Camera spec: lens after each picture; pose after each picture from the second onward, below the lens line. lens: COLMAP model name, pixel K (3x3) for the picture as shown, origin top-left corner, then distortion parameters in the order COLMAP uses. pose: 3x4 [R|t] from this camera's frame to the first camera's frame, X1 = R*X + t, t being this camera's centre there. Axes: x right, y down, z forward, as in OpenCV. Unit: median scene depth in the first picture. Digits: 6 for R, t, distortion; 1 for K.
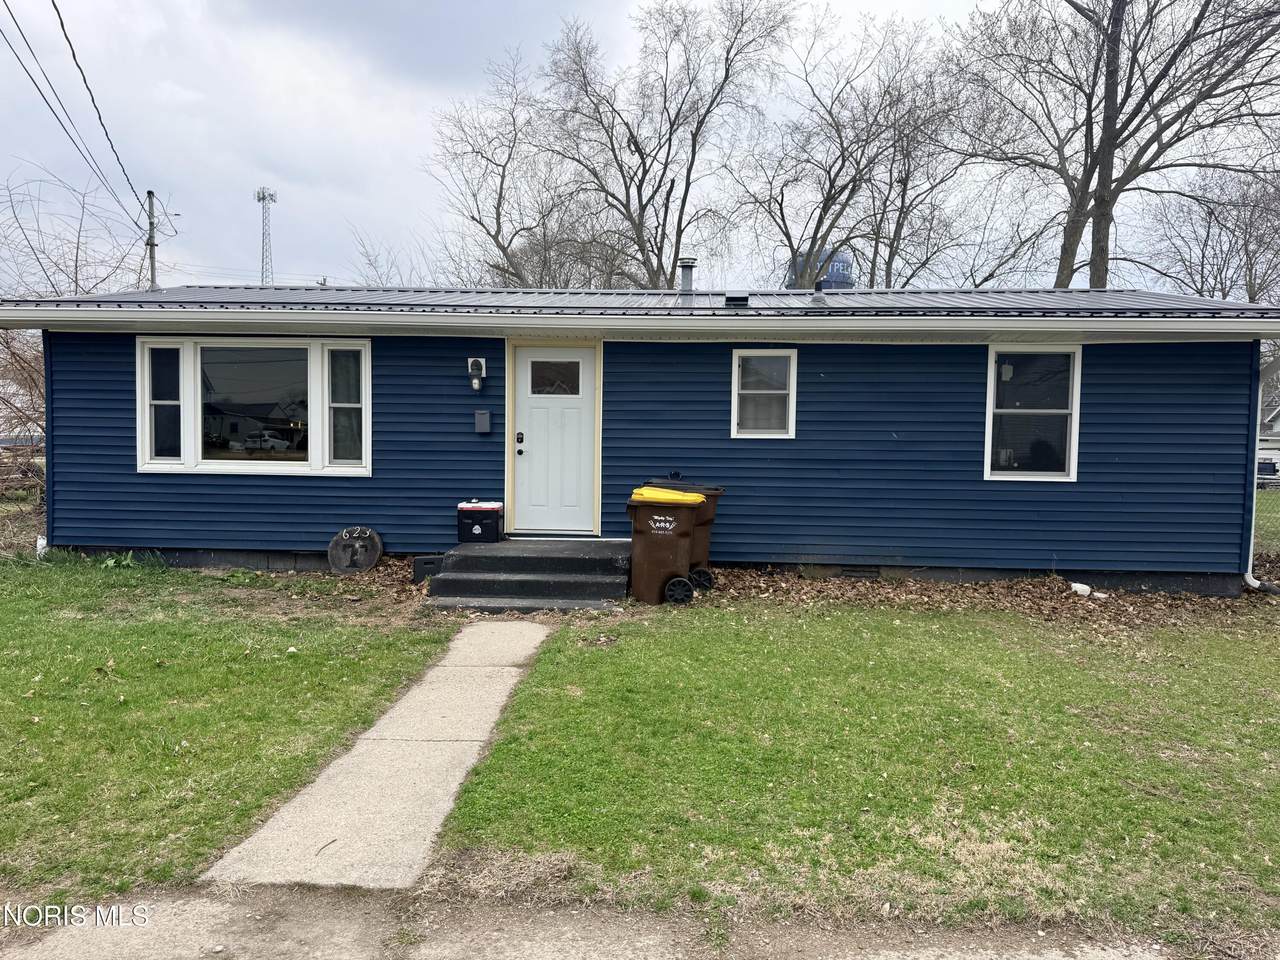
lens RADIAL K [[890.5, 0, 634.0], [0, 890.5, 484.7], [0, 0, 1]] dist [0.006553, -0.003302]
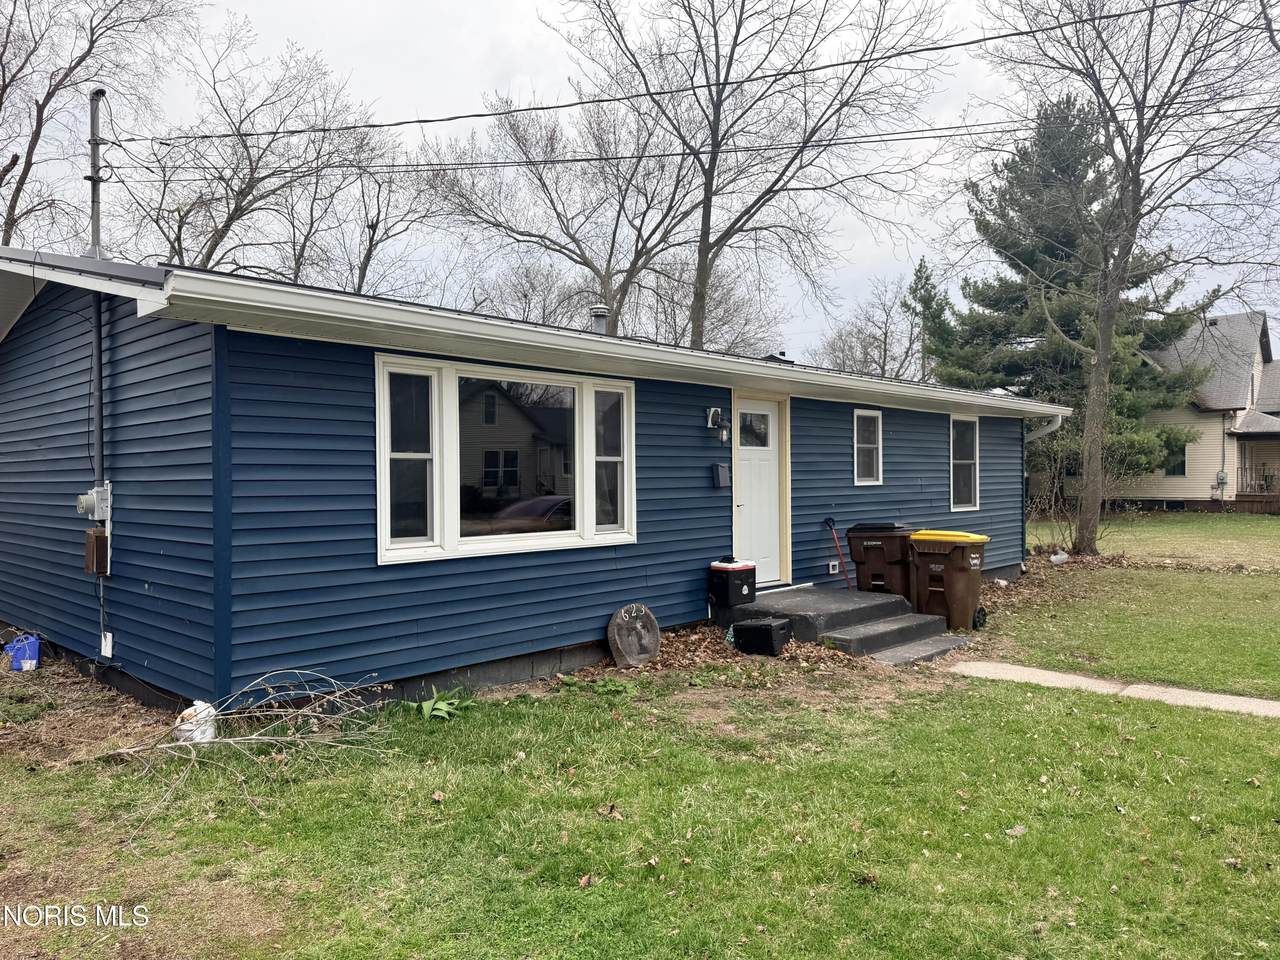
lens RADIAL K [[890.5, 0, 634.6], [0, 890.5, 477.5], [0, 0, 1]] dist [0.006553, -0.003302]
pose [[0.655578, -0.020153, 0.754858, -0.923415], [0.055744, 0.998208, -0.021763, -0.052455], [-0.753067, 0.056347, 0.655527, 0.444775]]
